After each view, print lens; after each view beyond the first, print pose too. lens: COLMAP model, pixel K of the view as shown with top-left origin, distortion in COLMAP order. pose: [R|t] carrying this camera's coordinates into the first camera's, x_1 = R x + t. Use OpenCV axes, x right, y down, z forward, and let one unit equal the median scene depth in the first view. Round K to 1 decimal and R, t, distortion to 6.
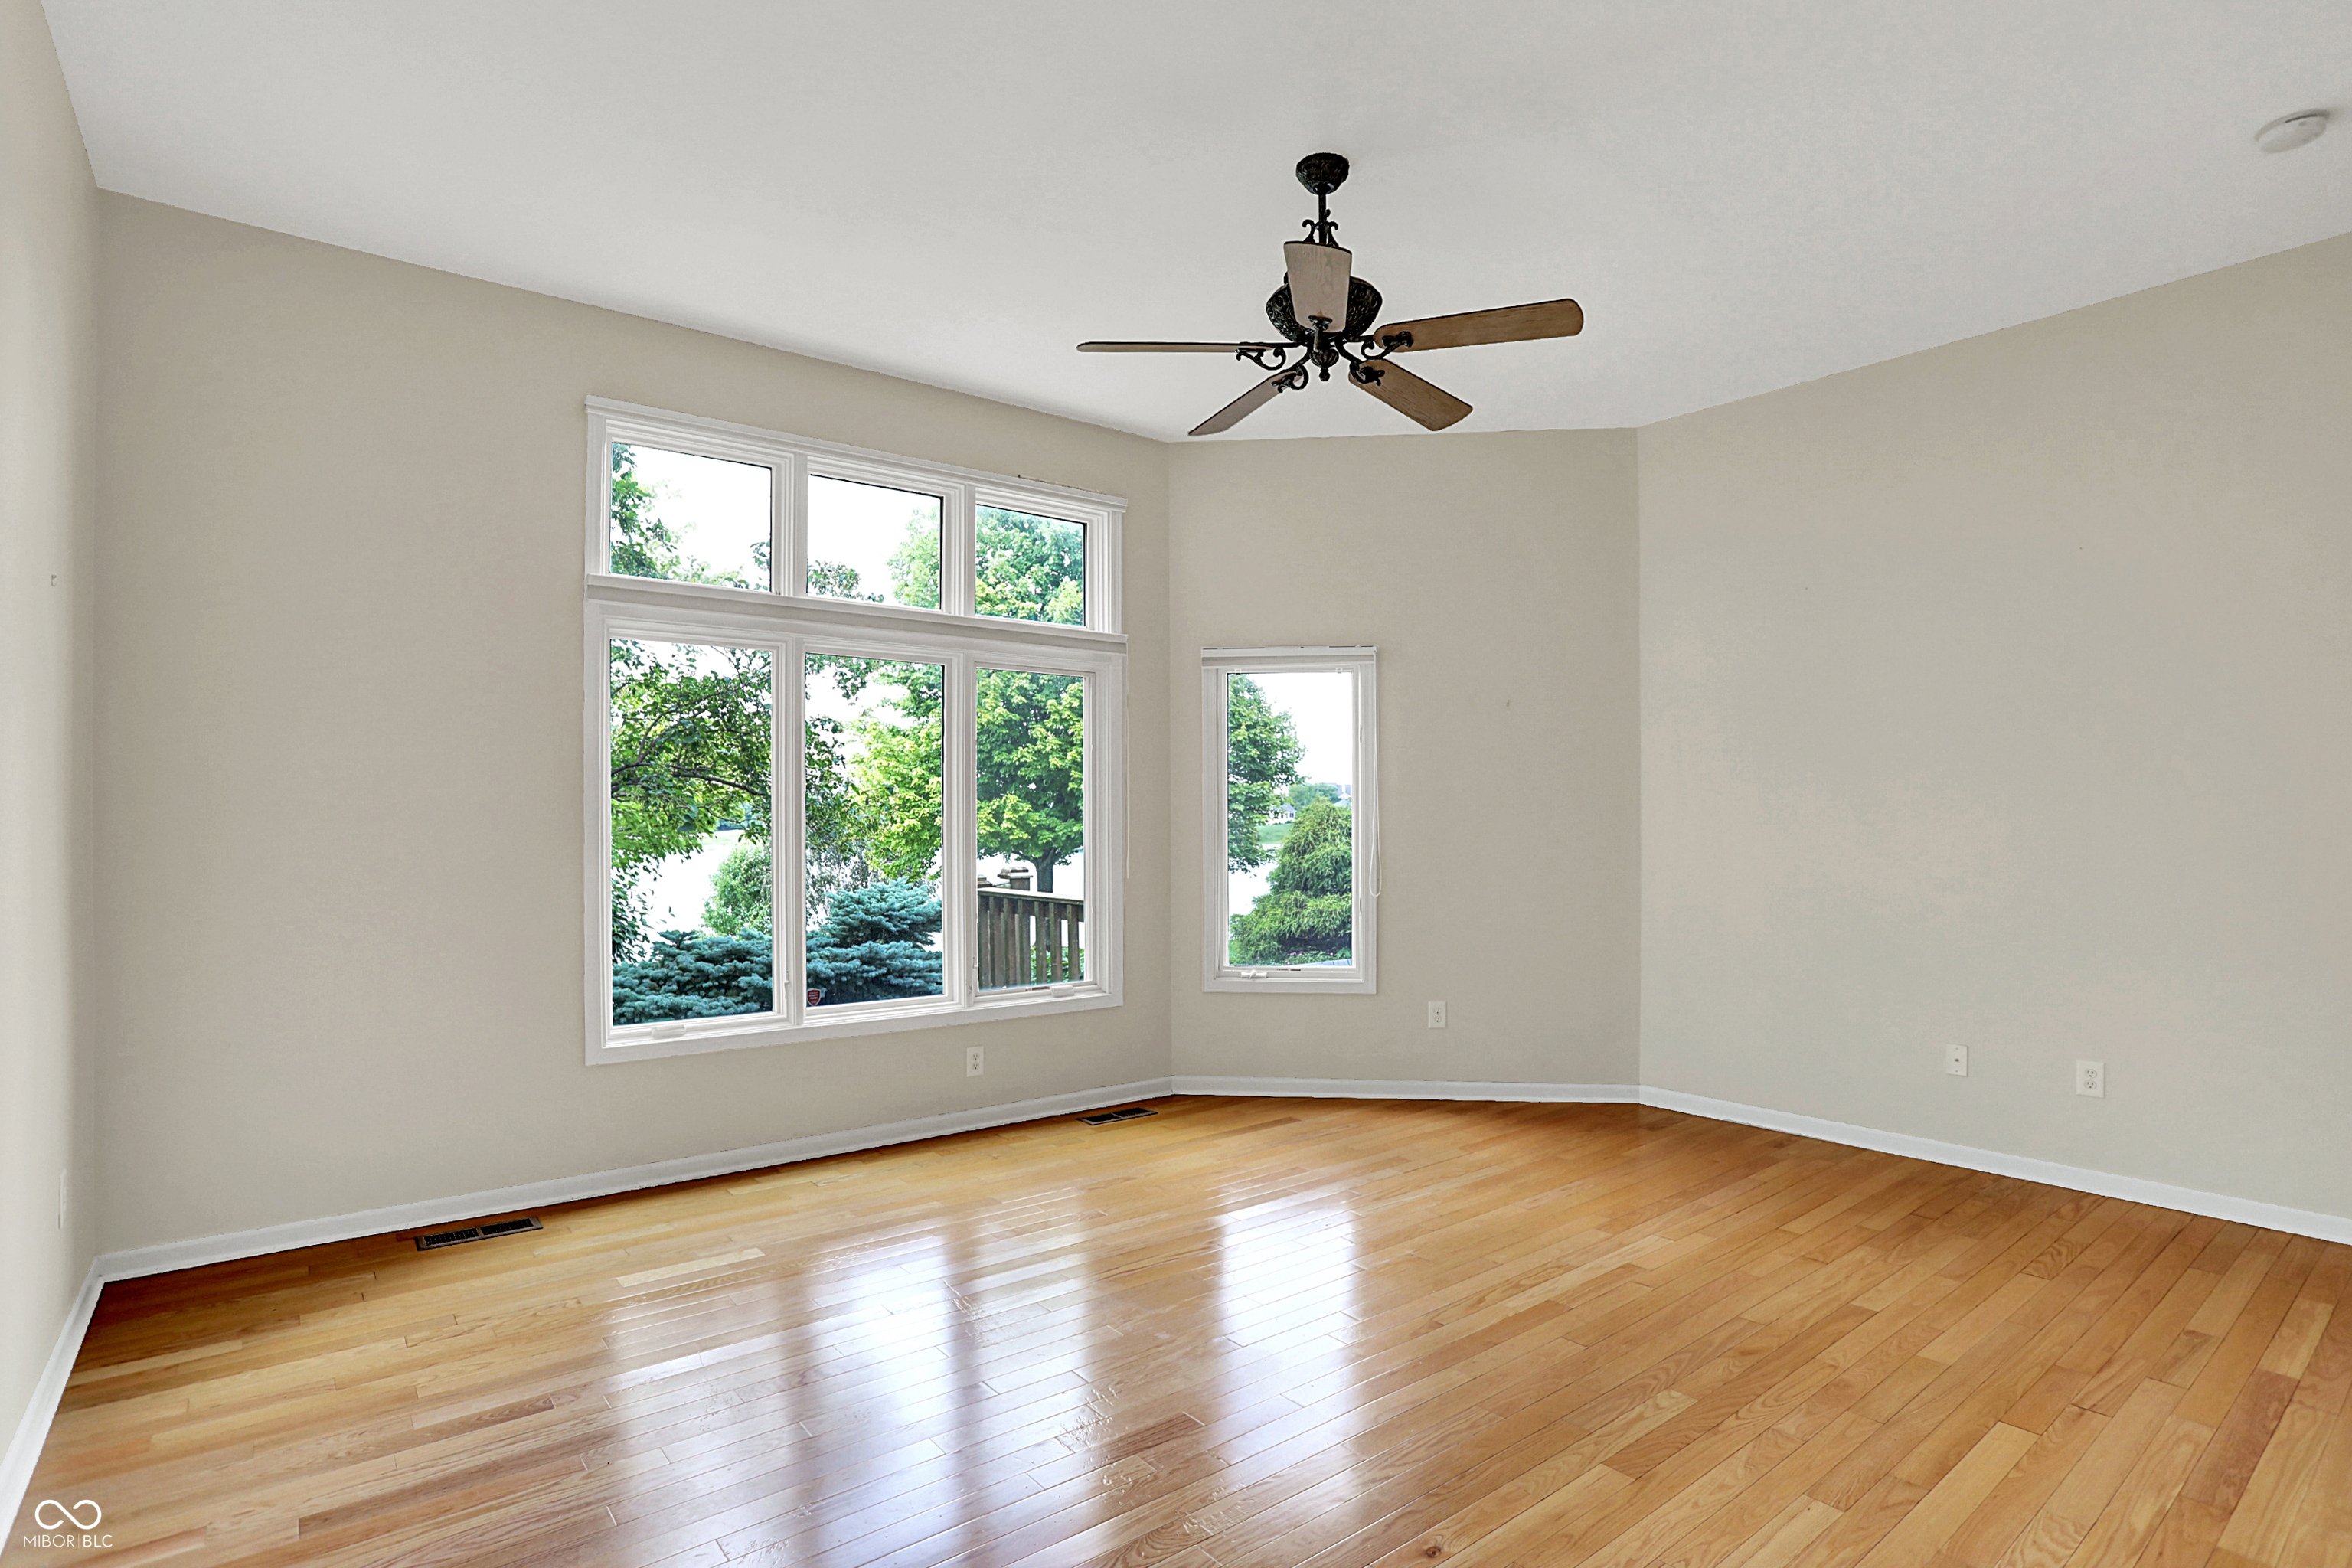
lens RADIAL K [[1180.0, 0, 1146.9], [0, 1180.0, 818.8], [0, 0, 1]] dist [-0.080732, 0.030720]
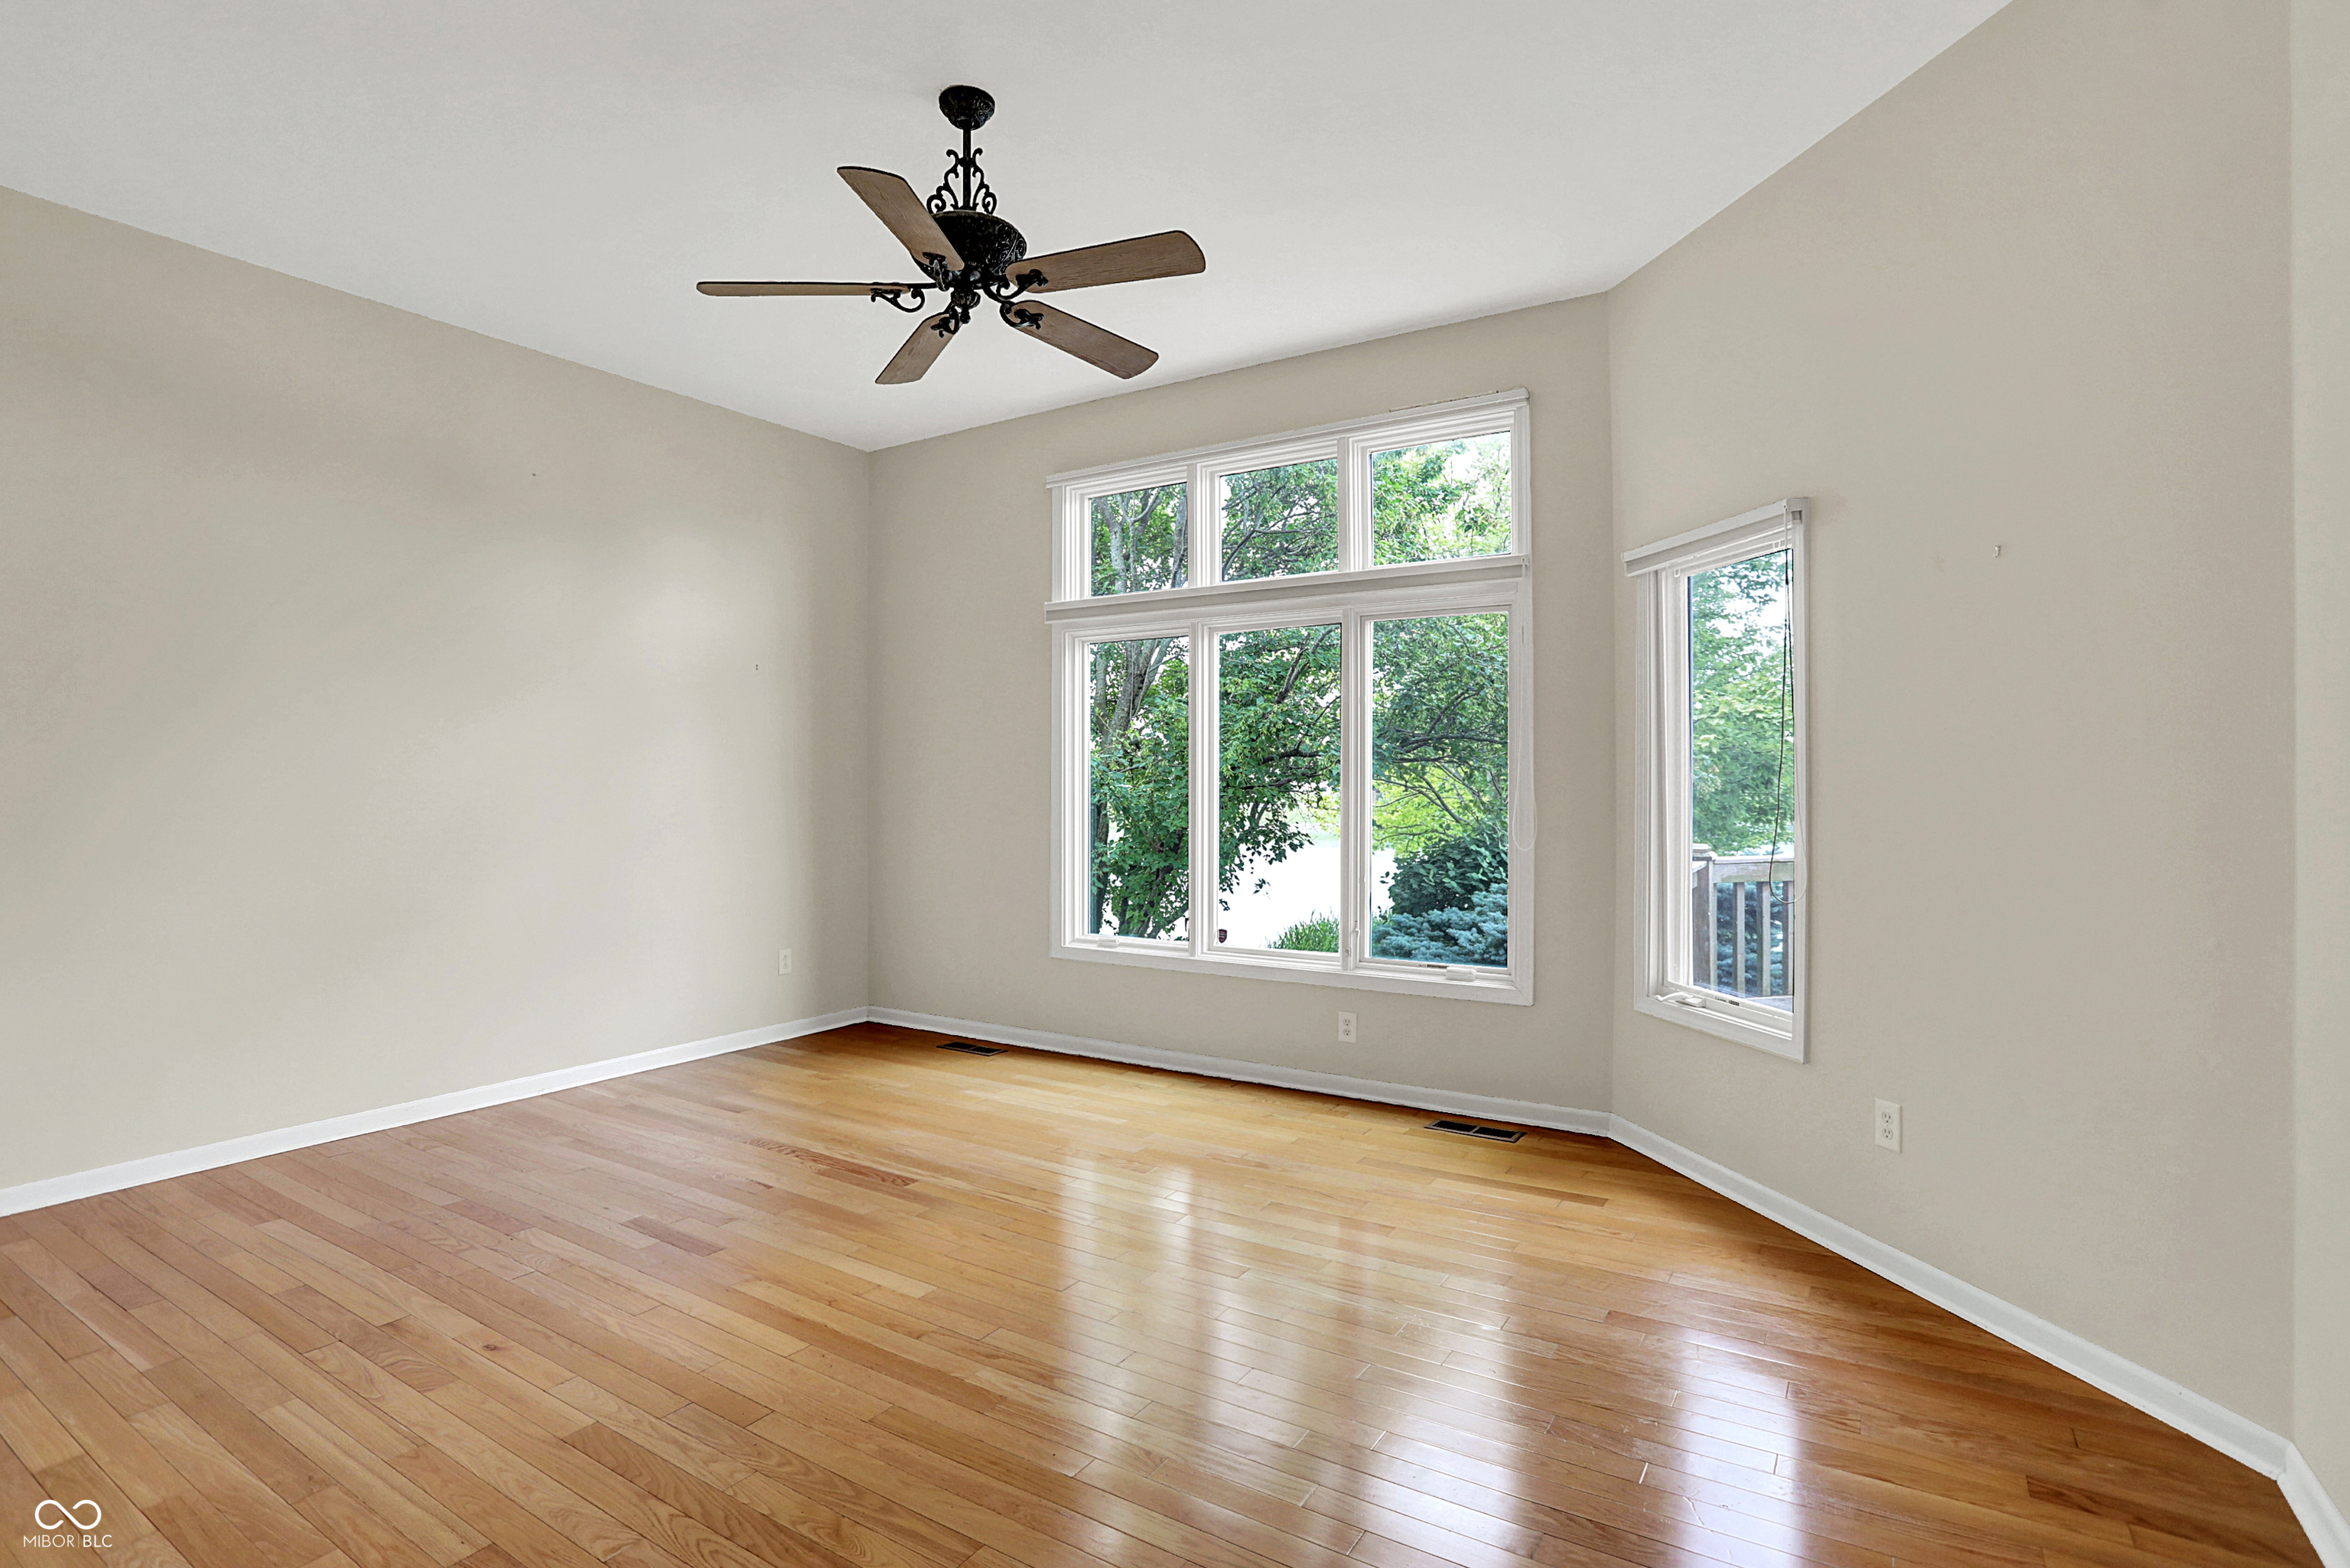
lens RADIAL K [[1115.4, 0, 1108.9], [0, 1115.4, 778.6], [0, 0, 1]] dist [-0.056598, 0.001587]
pose [[0.328534, -0.000001, -0.944492, 0.658270], [0.000979, 0.999999, 0.000339, -0.000242], [0.944492, -0.001036, 0.328533, 0.508582]]
